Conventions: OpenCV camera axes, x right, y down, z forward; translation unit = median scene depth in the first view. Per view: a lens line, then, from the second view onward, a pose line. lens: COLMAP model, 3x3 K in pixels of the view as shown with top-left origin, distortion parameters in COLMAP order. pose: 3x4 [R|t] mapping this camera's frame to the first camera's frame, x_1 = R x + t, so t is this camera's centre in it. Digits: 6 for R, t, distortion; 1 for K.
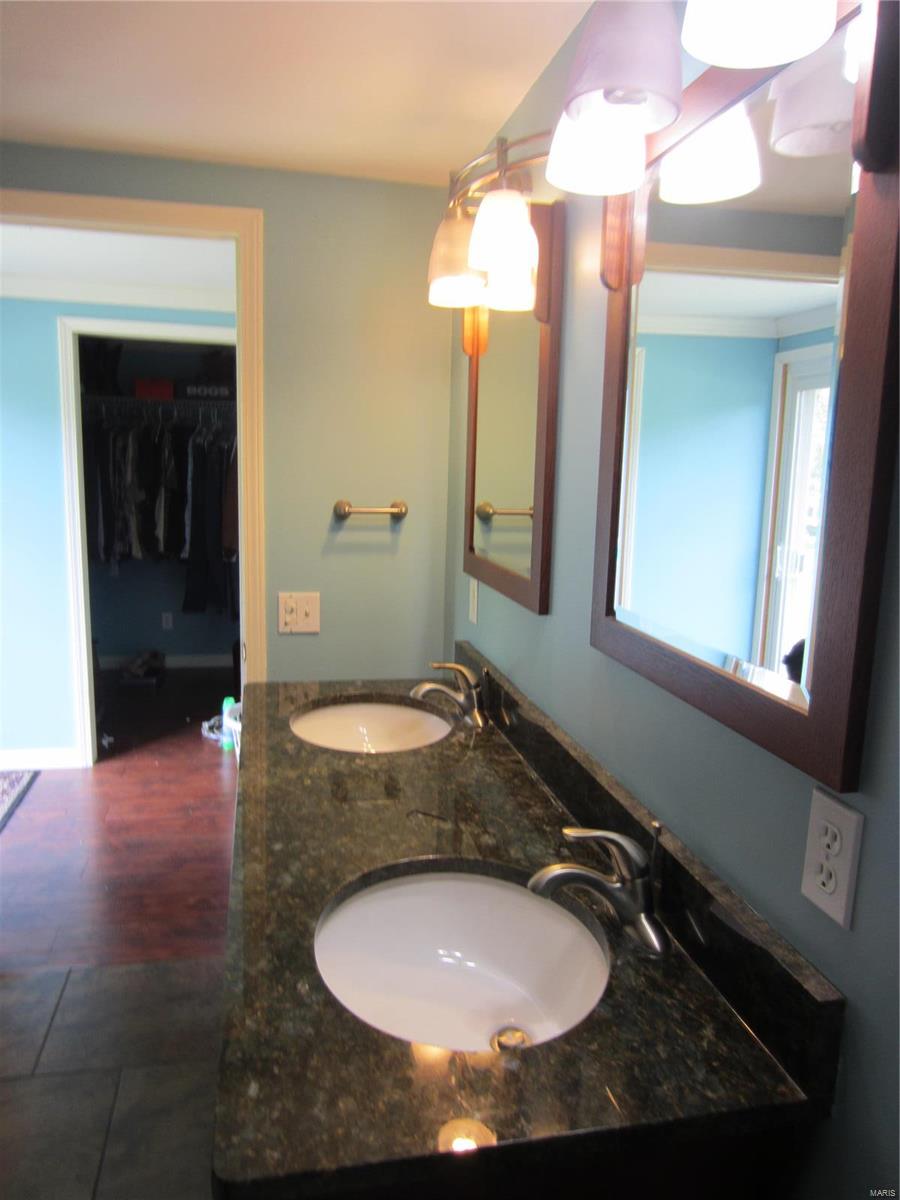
lens RADIAL K [[855.2, 0, 450.0], [0, 855.2, 600.0], [0, 0, 1]] dist [-0.032399, 0.009371]
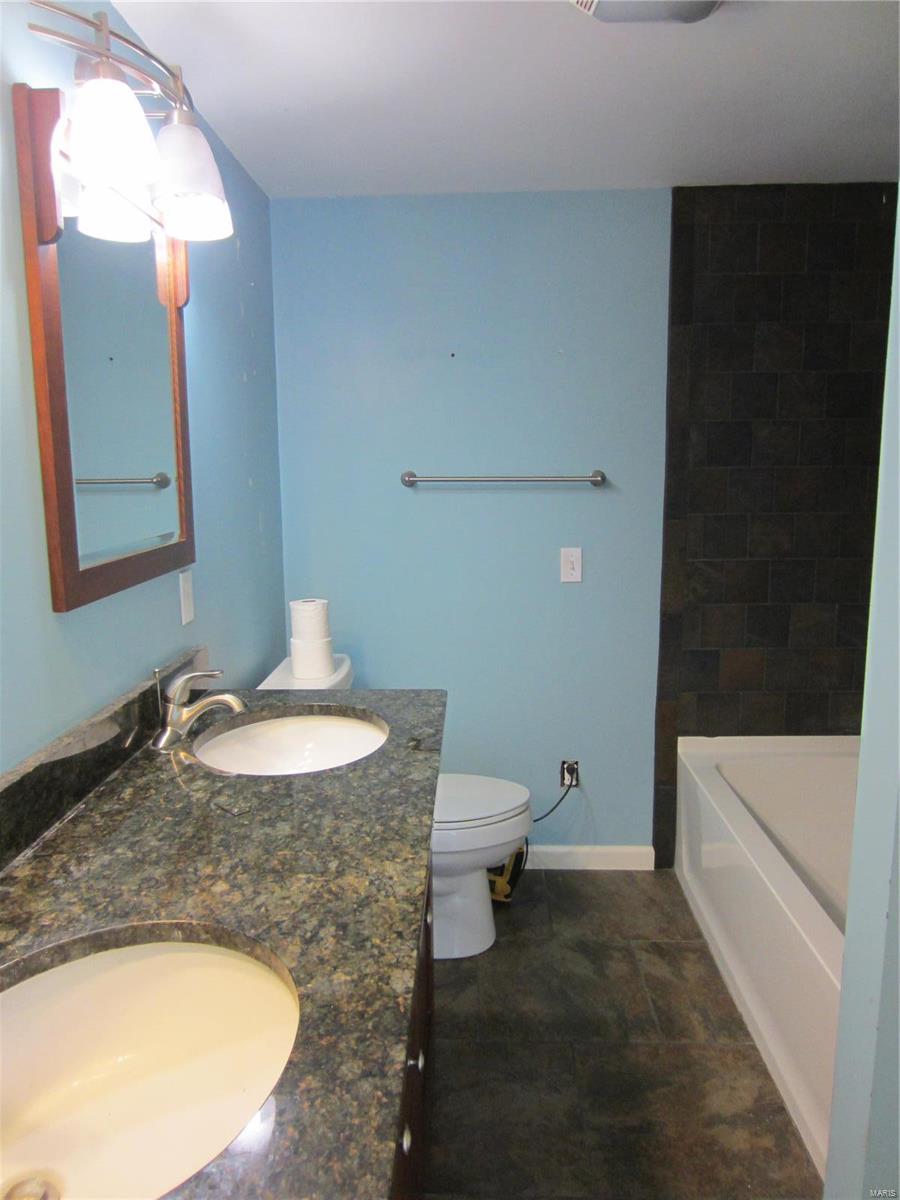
lens RADIAL K [[855.2, 0, 450.0], [0, 855.2, 600.0], [0, 0, 1]] dist [-0.032399, 0.009371]
pose [[-0.971056, -0.054762, 0.232491, -0.429066], [0.025063, 0.944628, 0.327184, -0.235158], [-0.237535, 0.323540, -0.915914, 1.604127]]
